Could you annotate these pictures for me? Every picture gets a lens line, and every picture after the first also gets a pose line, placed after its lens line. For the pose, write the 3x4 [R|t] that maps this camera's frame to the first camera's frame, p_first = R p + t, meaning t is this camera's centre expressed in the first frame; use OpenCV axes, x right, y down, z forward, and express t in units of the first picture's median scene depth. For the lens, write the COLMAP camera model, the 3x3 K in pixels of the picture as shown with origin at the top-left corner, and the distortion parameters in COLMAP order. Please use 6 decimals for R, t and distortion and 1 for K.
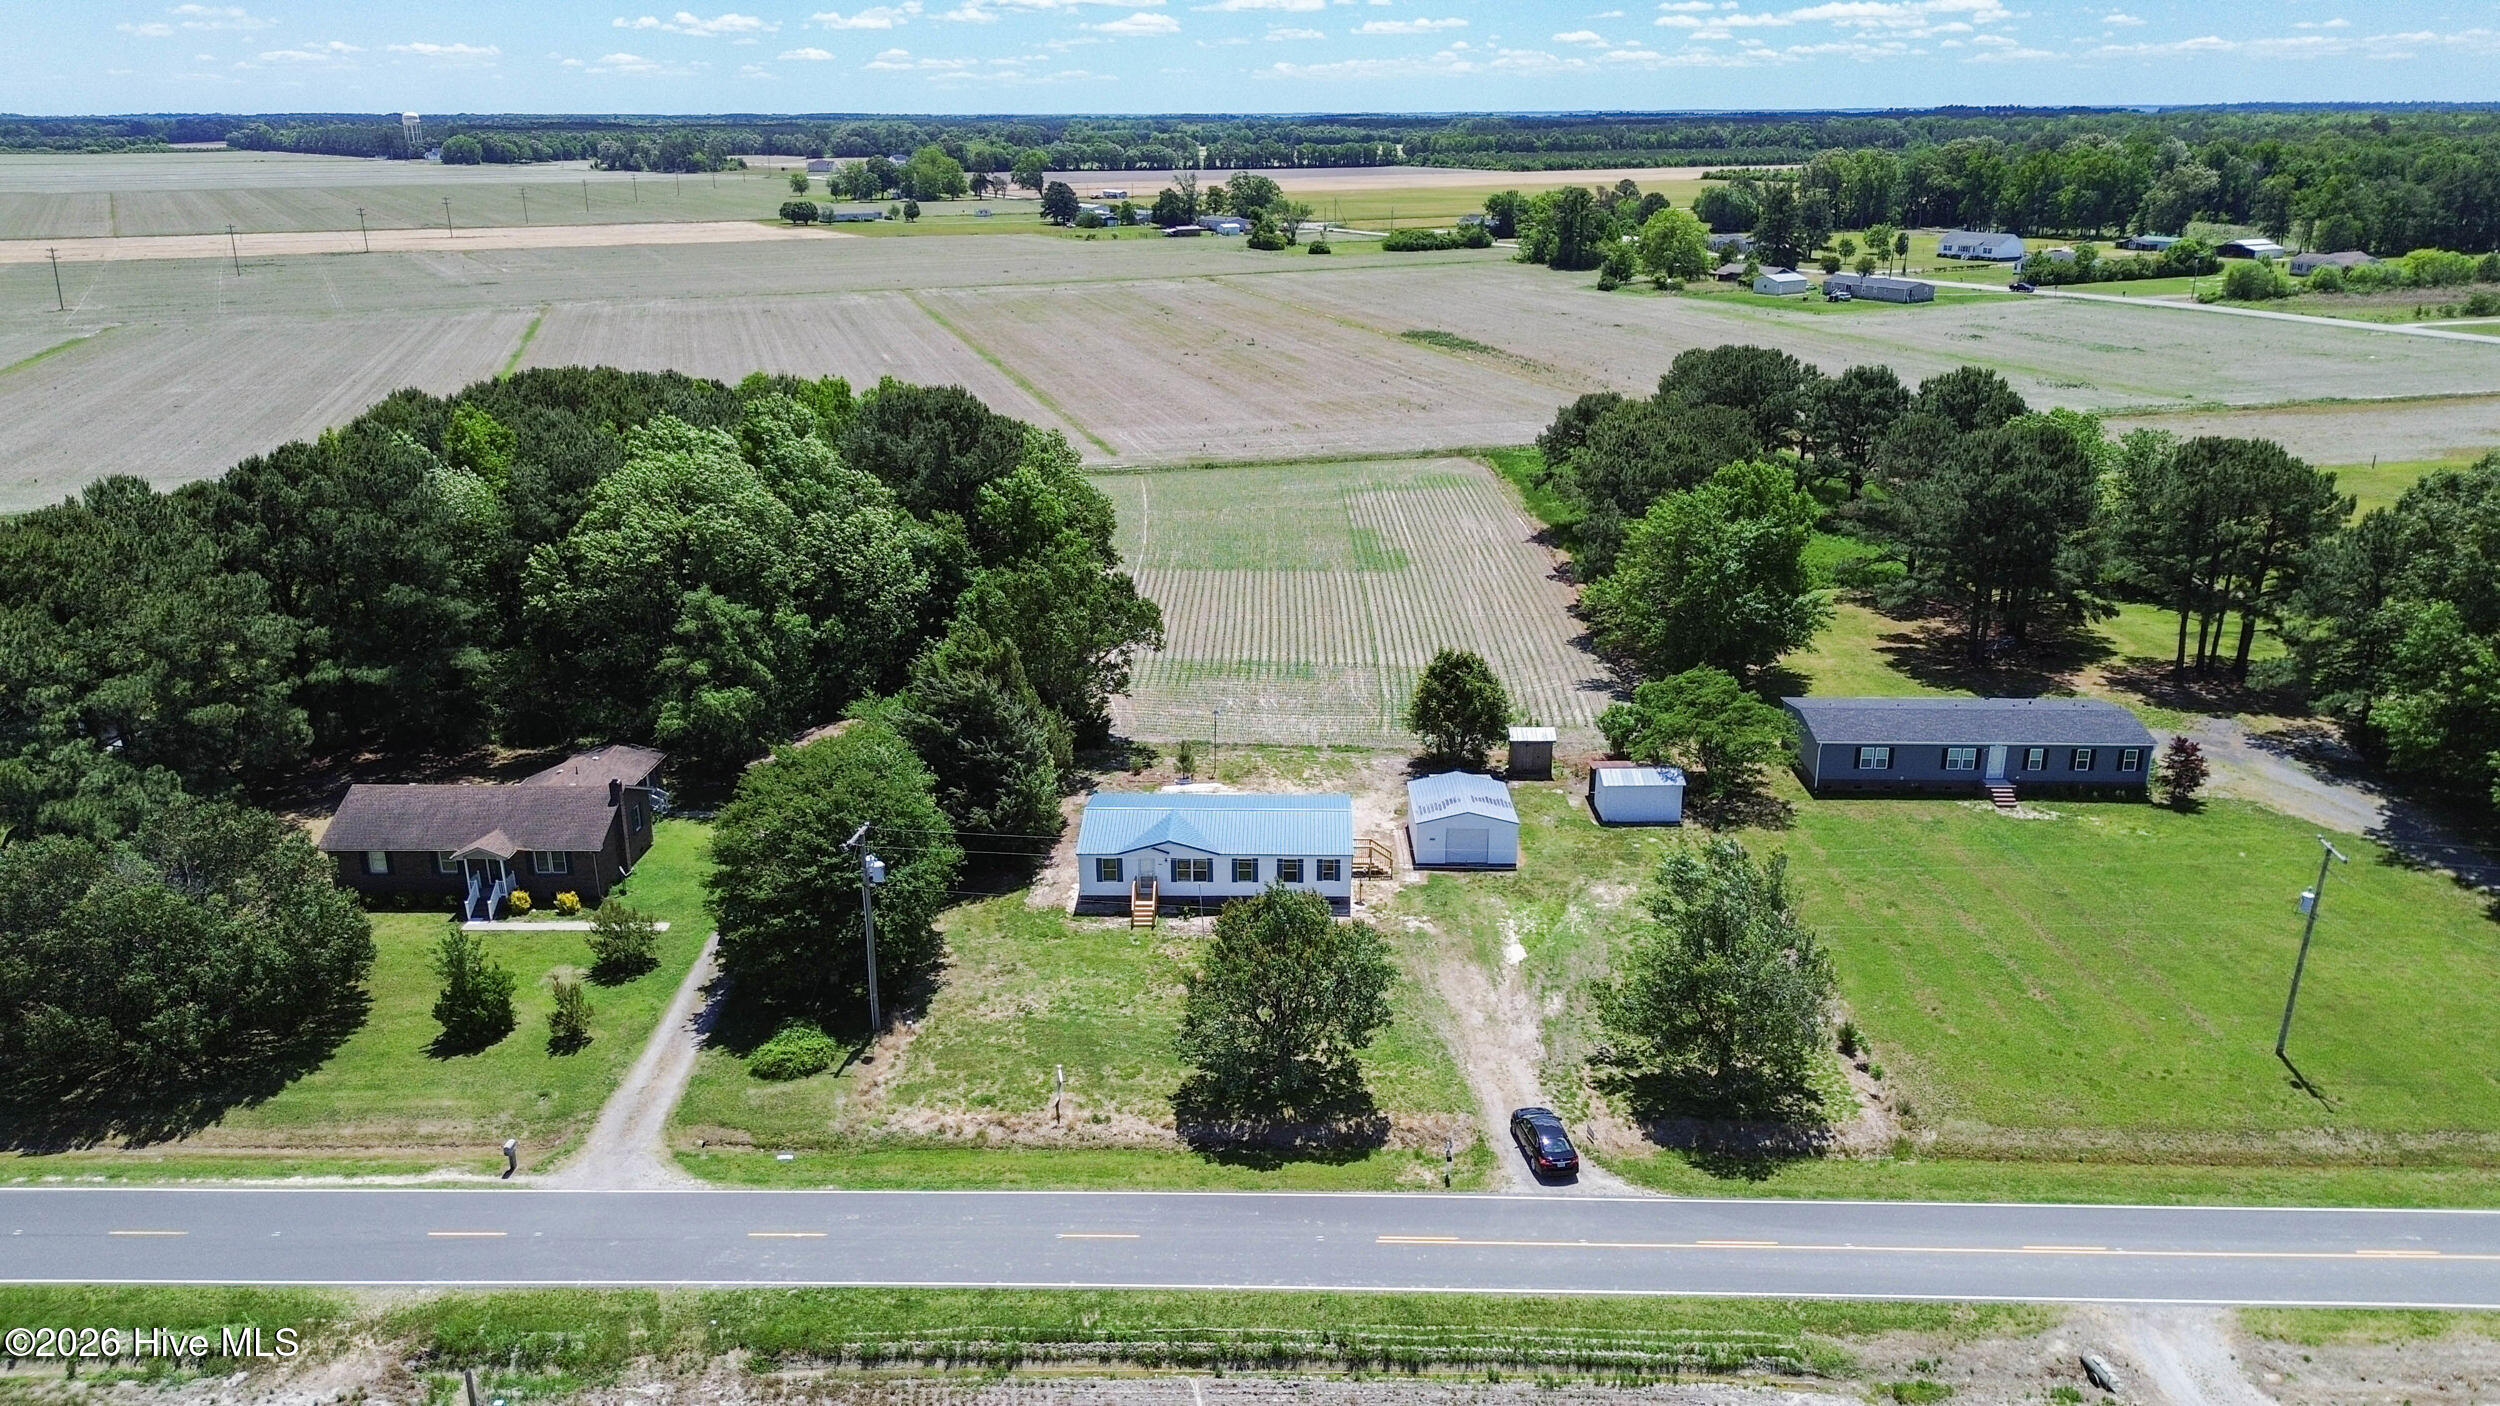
lens RADIAL K [[1748.4, 0, 1250.0], [0, 1748.4, 703.0], [0, 0, 1]] dist [0.105728, -0.122660]
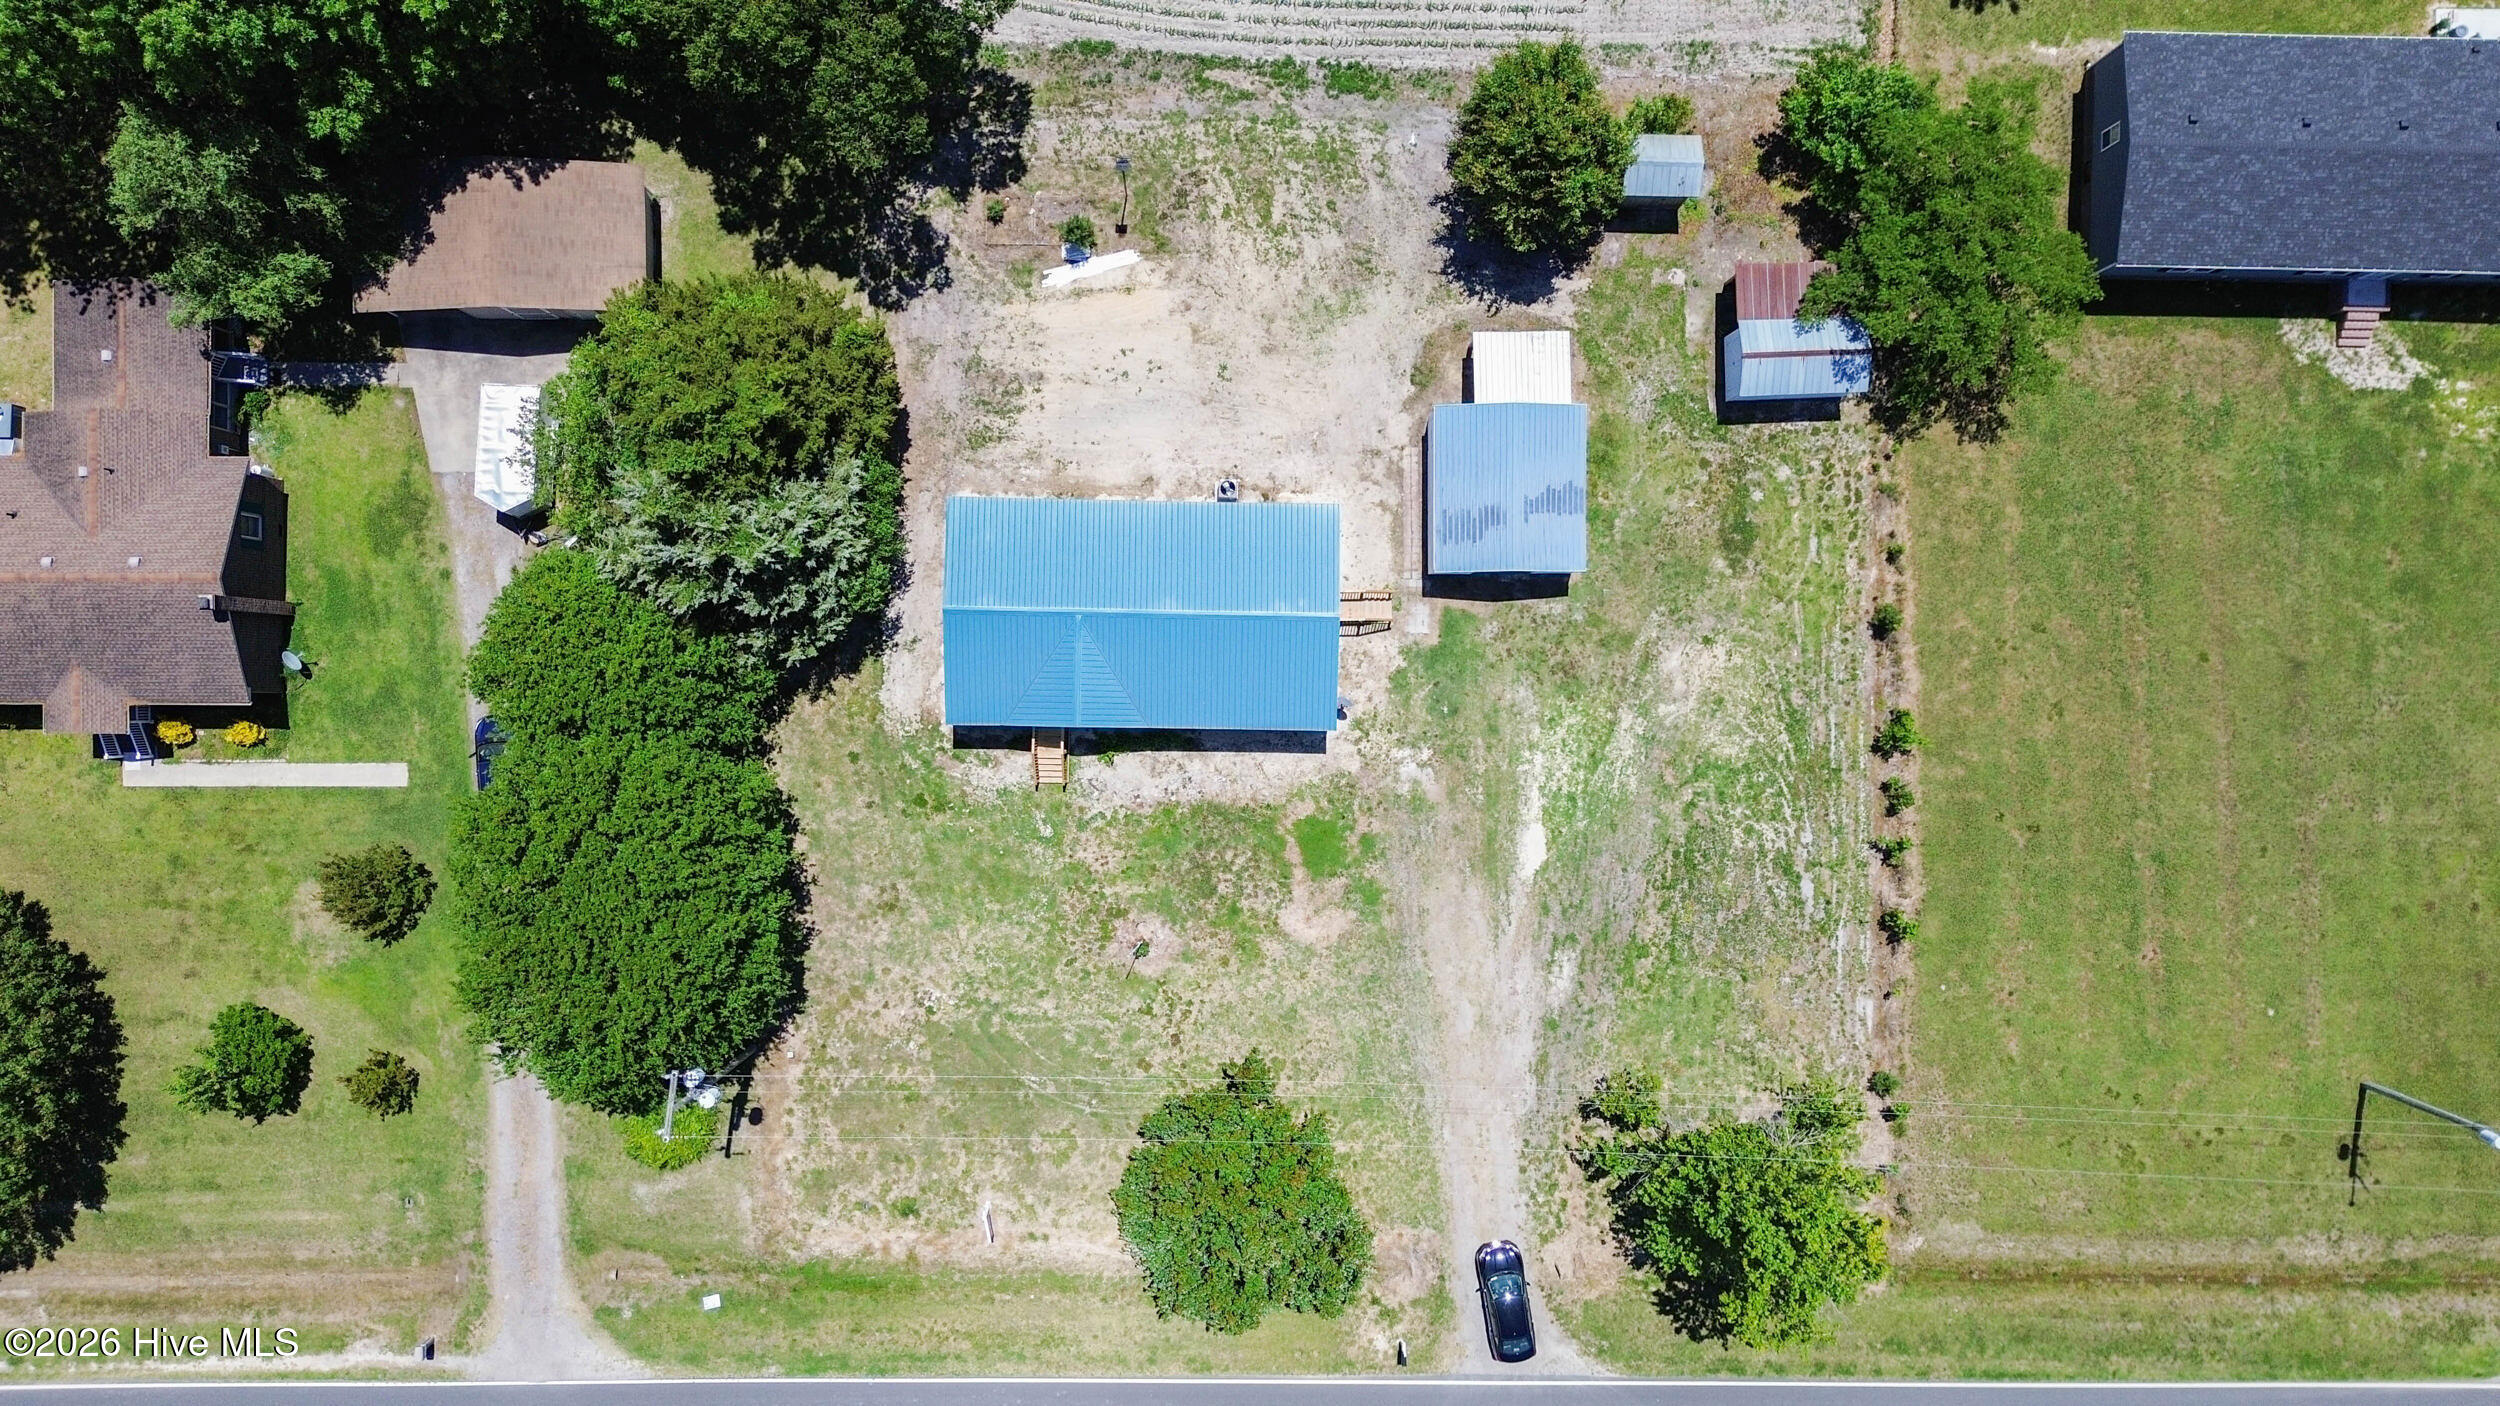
lens RADIAL K [[1748.4, 0, 1250.0], [0, 1748.4, 703.0], [0, 0, 1]] dist [0.105728, -0.122660]
pose [[0.999679, -0.013222, 0.021624, 0.008032], [-0.016386, 0.313748, 0.949365, -0.565236], [-0.019337, -0.949414, 0.313431, 0.746557]]
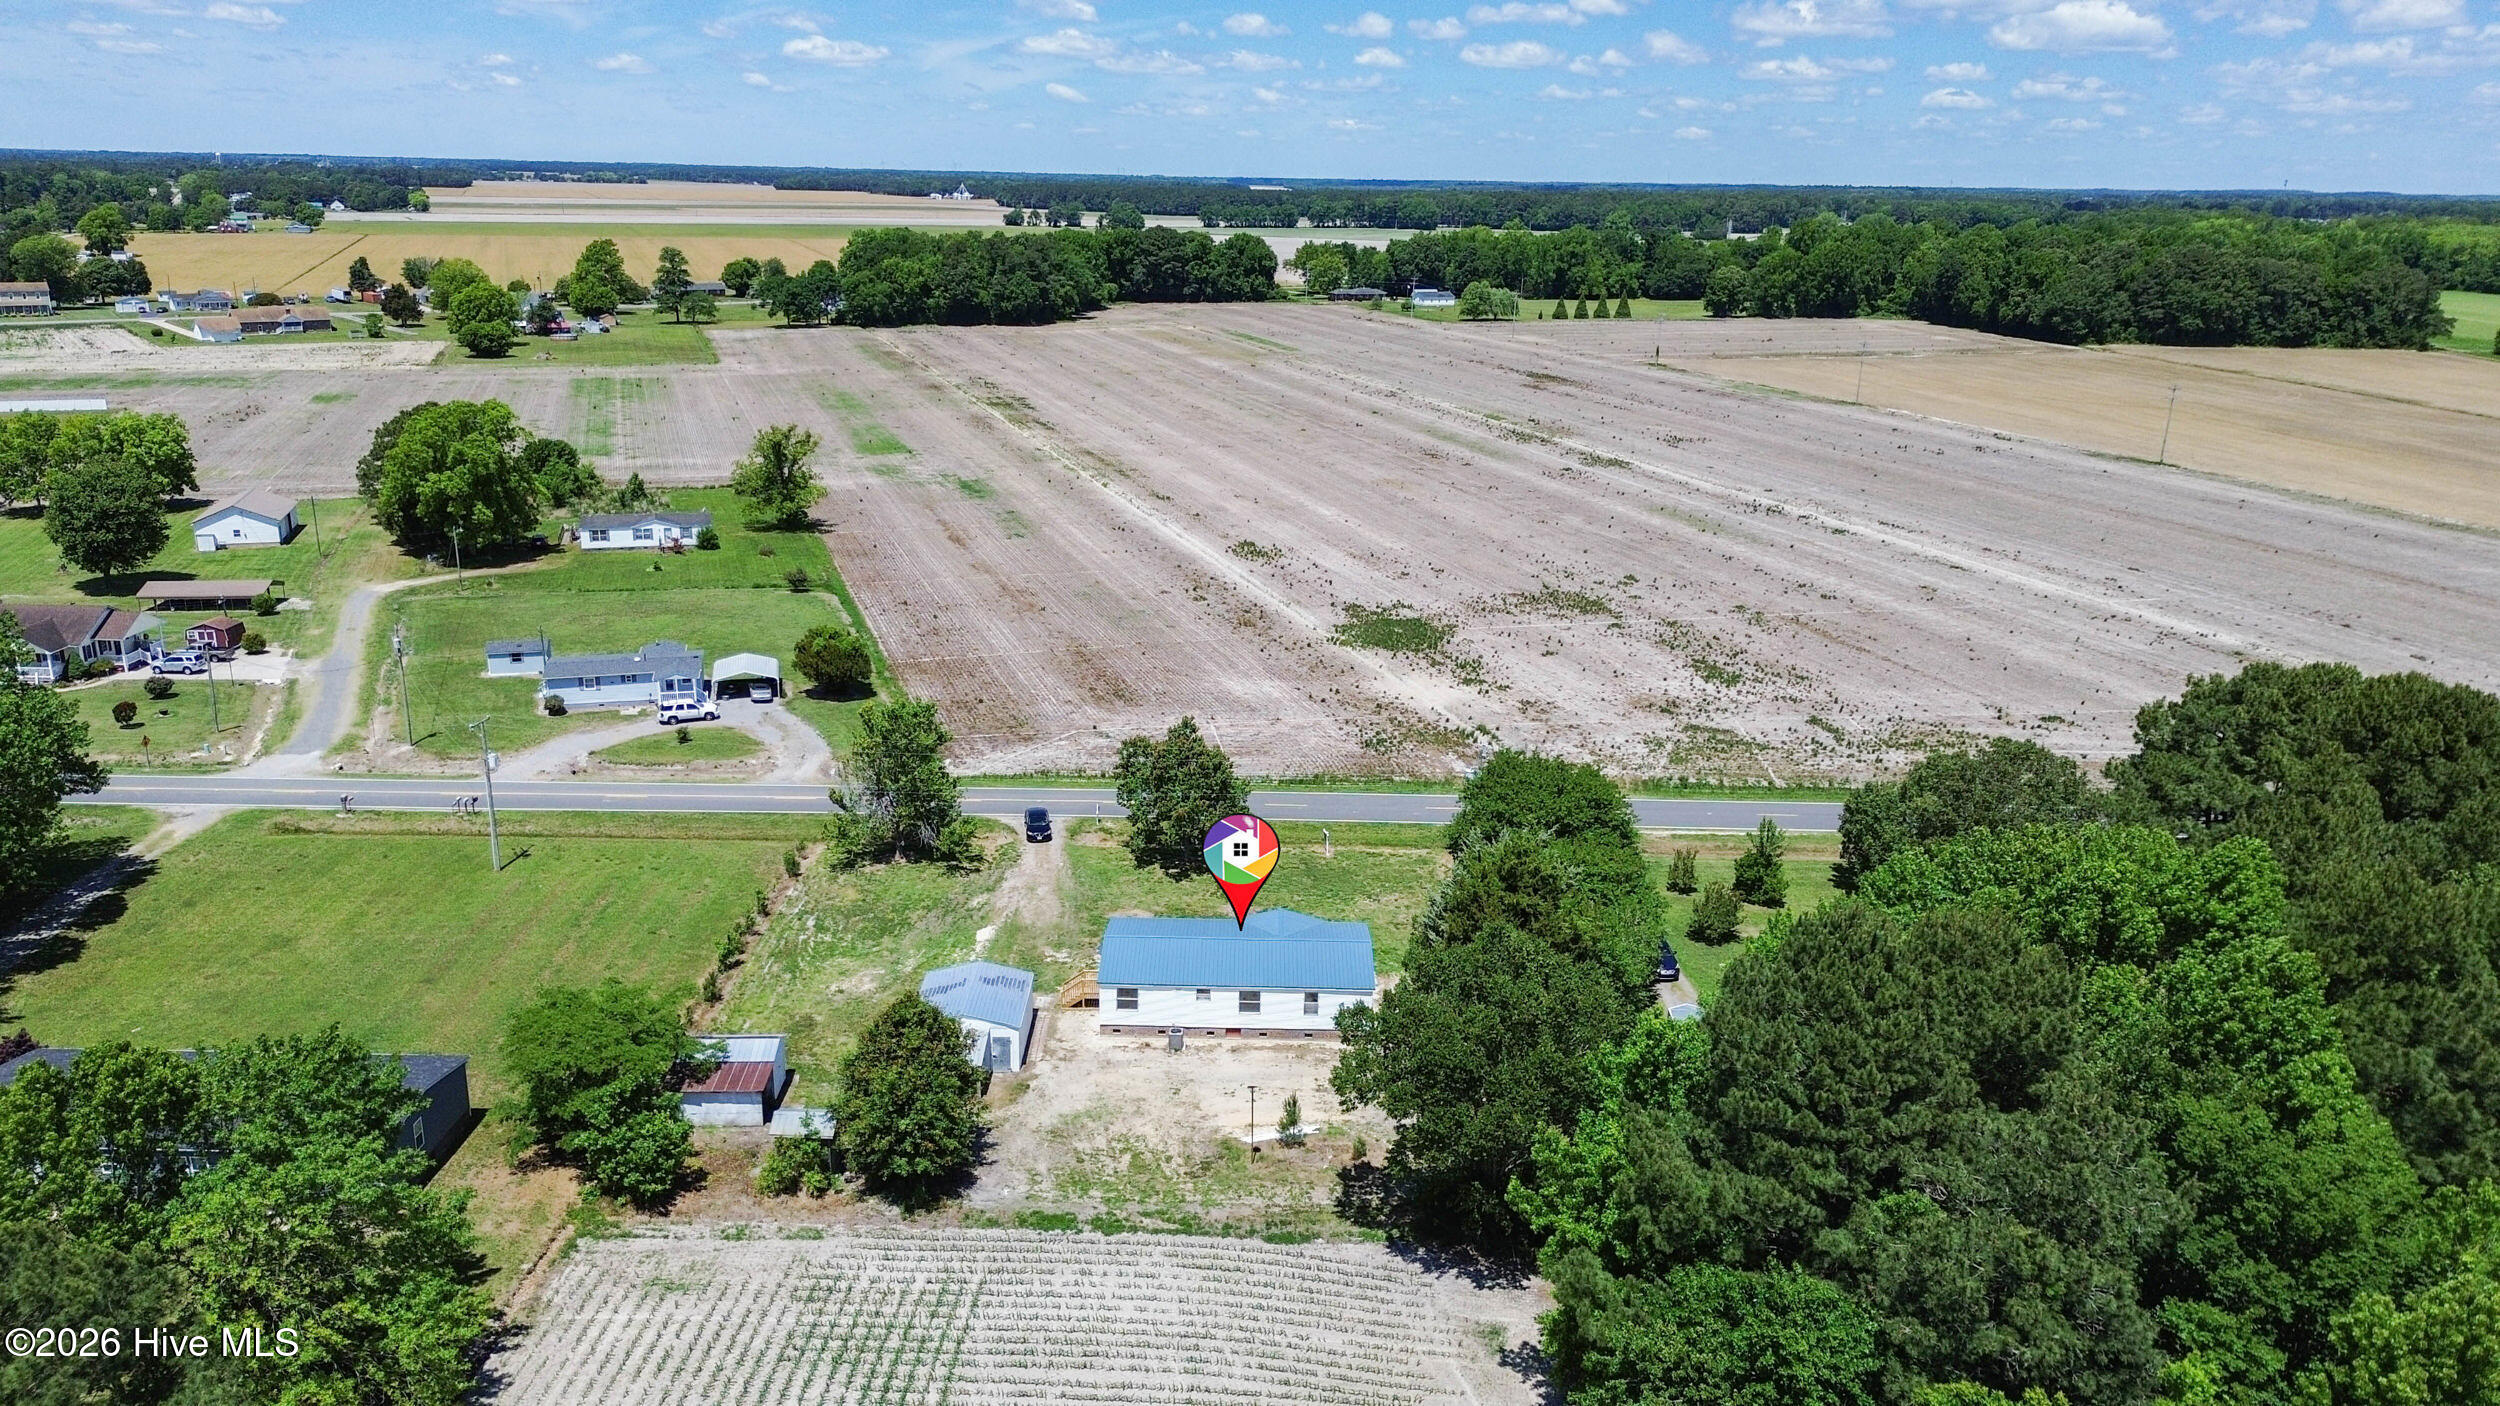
lens RADIAL K [[1748.4, 0, 1250.0], [0, 1748.4, 703.0], [0, 0, 1]] dist [0.105728, -0.122660]
pose [[-0.999743, -0.008970, -0.020808, -0.002939], [-0.019364, 0.815104, 0.578991, -0.622672], [0.011767, 0.579245, -0.815069, 1.721183]]
